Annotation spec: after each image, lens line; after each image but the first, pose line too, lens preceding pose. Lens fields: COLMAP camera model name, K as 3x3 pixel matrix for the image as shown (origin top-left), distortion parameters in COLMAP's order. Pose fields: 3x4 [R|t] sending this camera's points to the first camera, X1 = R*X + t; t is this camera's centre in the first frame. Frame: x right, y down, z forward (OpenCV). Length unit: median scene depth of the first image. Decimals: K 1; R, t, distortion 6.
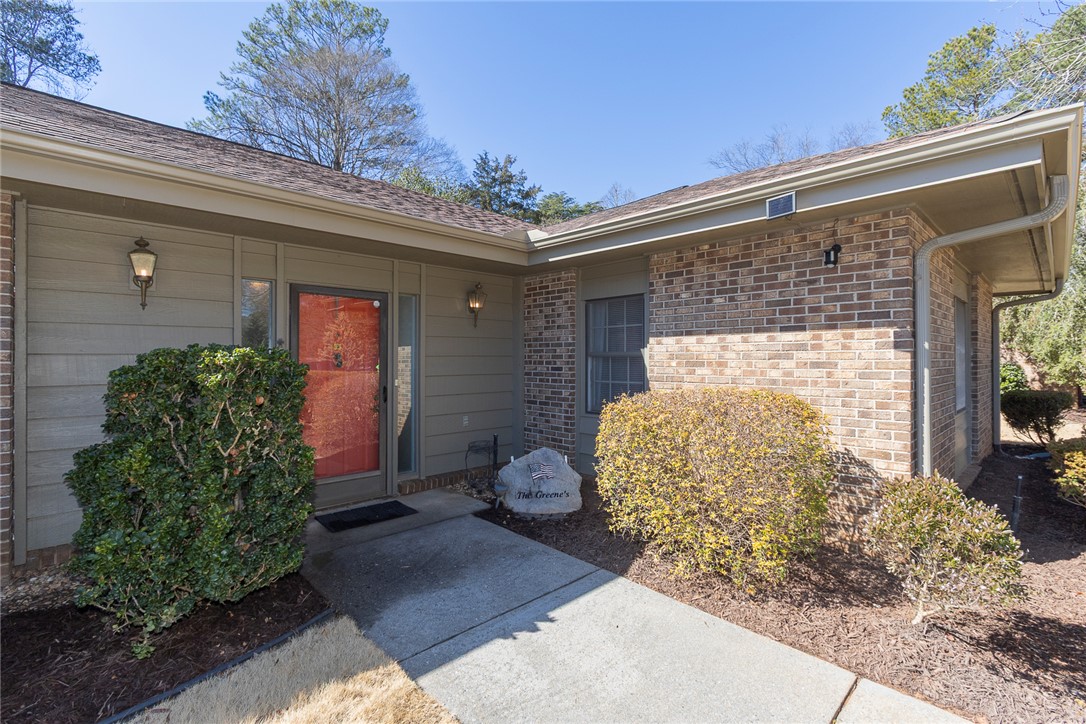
lens RADIAL K [[496.0, 0, 553.8], [0, 496.0, 361.7], [0, 0, 1]] dist [-0.000544, -0.001277]
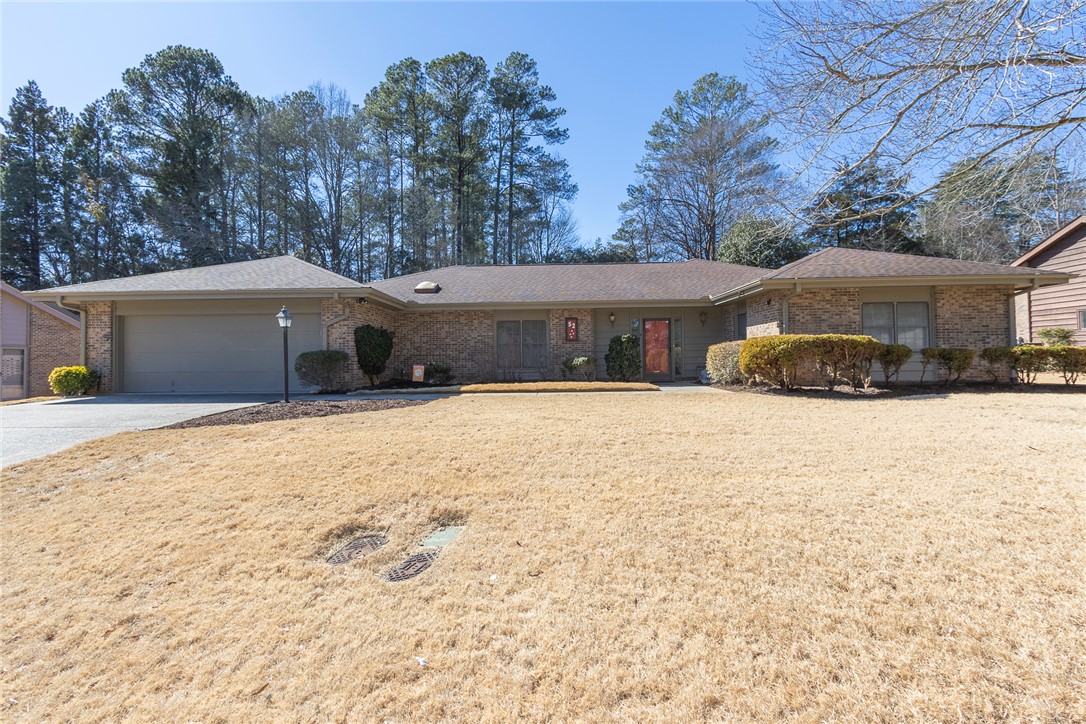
lens RADIAL K [[496.0, 0, 543.9], [0, 496.0, 361.7], [0, 0, 1]] dist [-0.000544, -0.001277]
pose [[0.705644, -0.007558, -0.708527, 0.193357], [0.006595, 0.999970, -0.004099, 0.021625], [0.708536, -0.001781, 0.705672, -0.263844]]
